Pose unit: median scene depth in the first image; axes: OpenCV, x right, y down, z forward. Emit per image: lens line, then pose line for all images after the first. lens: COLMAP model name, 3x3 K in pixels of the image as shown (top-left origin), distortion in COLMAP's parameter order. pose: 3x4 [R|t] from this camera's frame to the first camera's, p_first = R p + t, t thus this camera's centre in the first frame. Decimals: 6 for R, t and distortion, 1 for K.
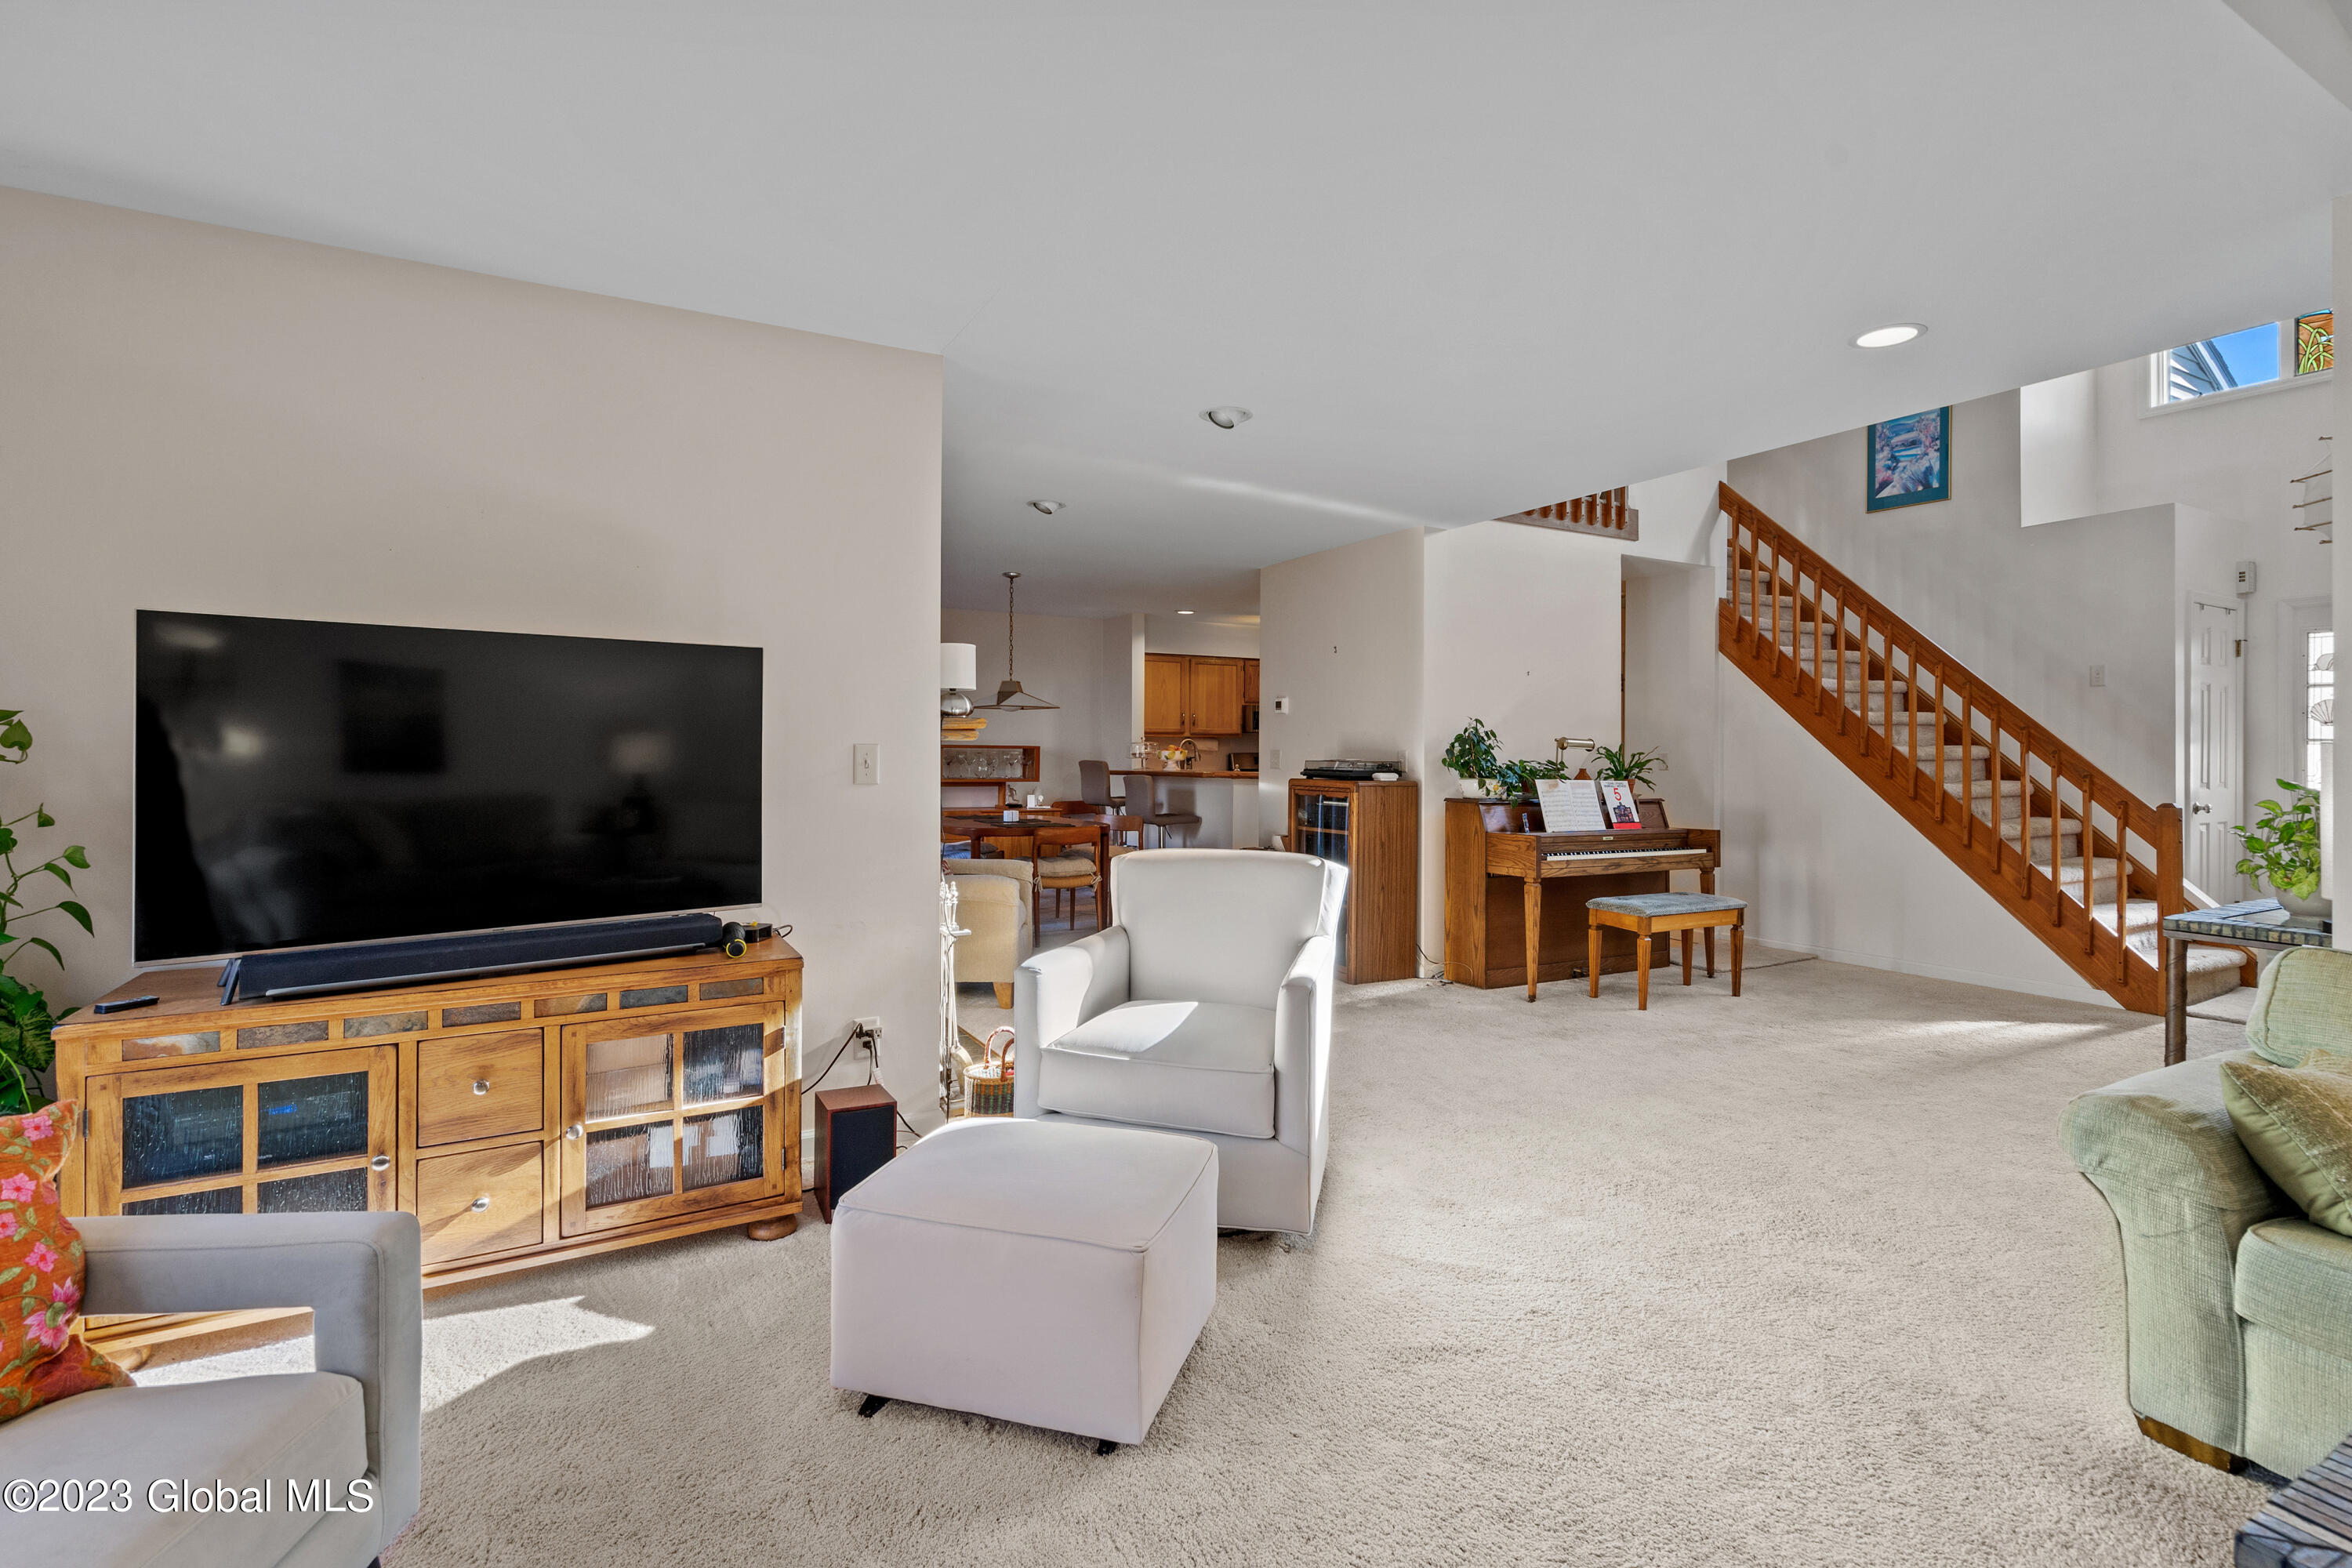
lens RADIAL K [[1090.0, 0, 1180.3], [0, 1090.0, 764.0], [0, 0, 1]] dist [0.002990, 0.000026]
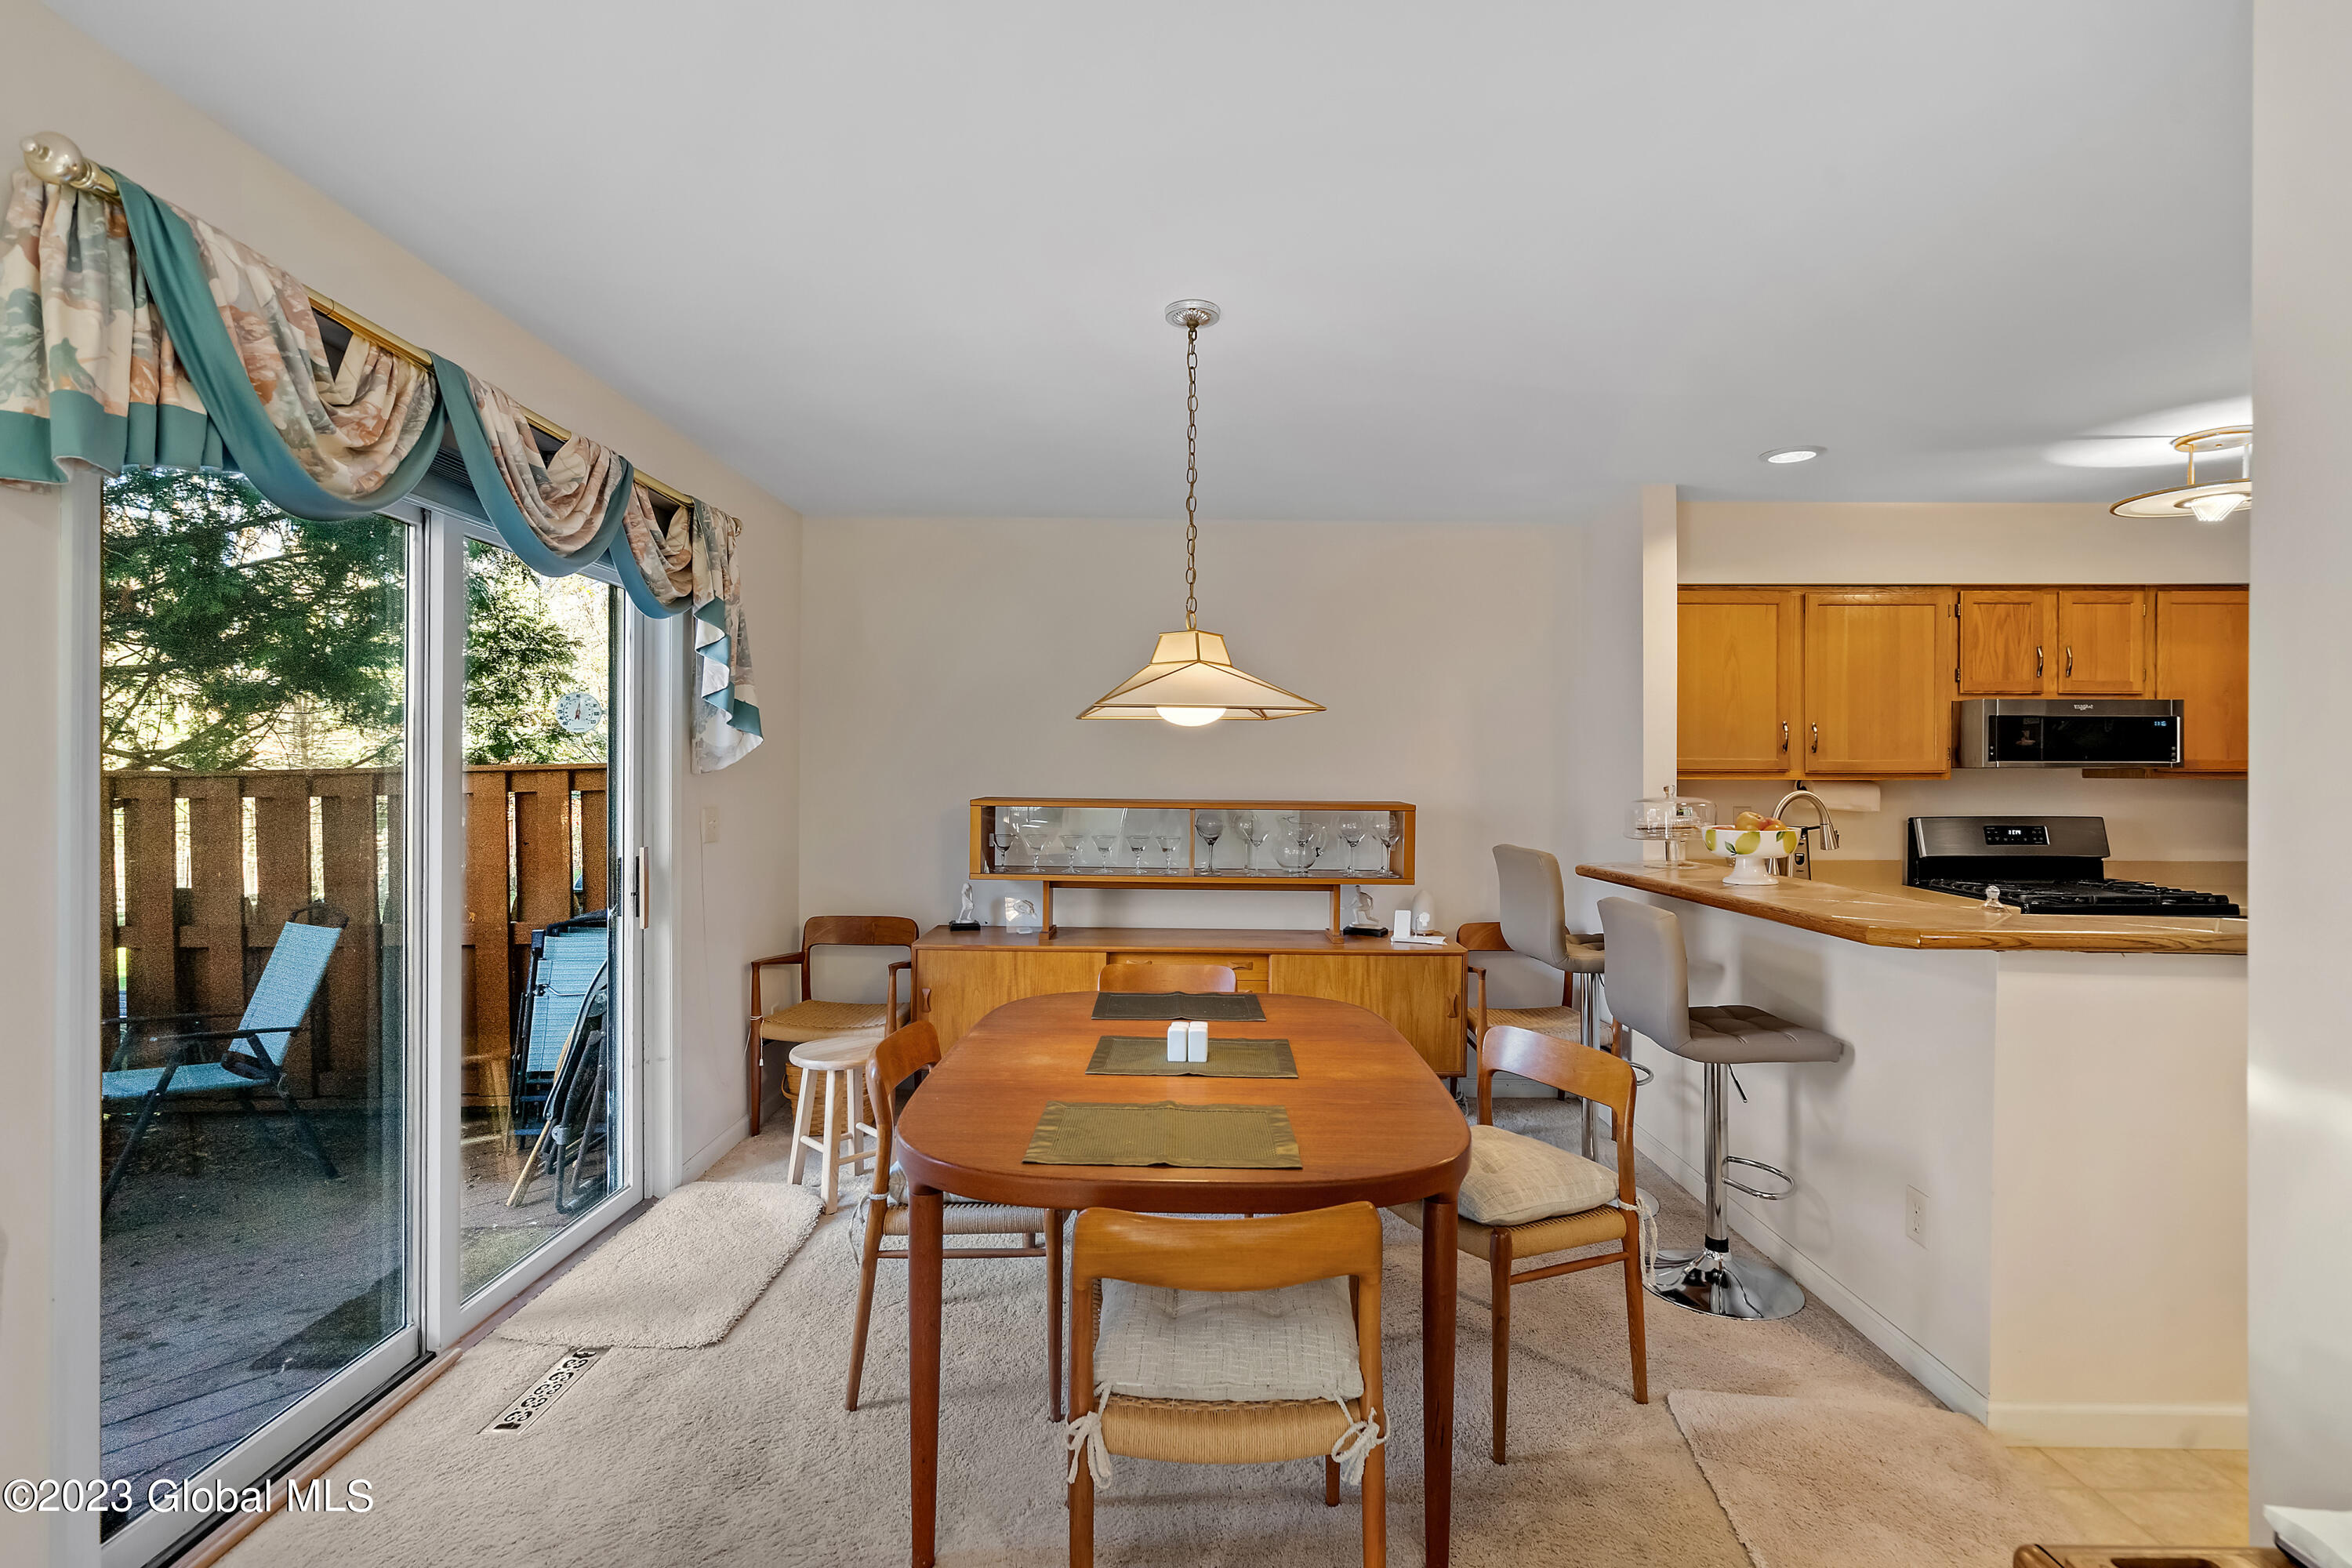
lens RADIAL K [[1090.0, 0, 1161.5], [0, 1090.0, 768.2], [0, 0, 1]] dist [0.002990, 0.000026]
pose [[0.868851, -0.011870, -0.494932, 0.002145], [0.000216, 0.999722, -0.023596, -0.021093], [0.495074, 0.020394, 0.868611, 0.550373]]
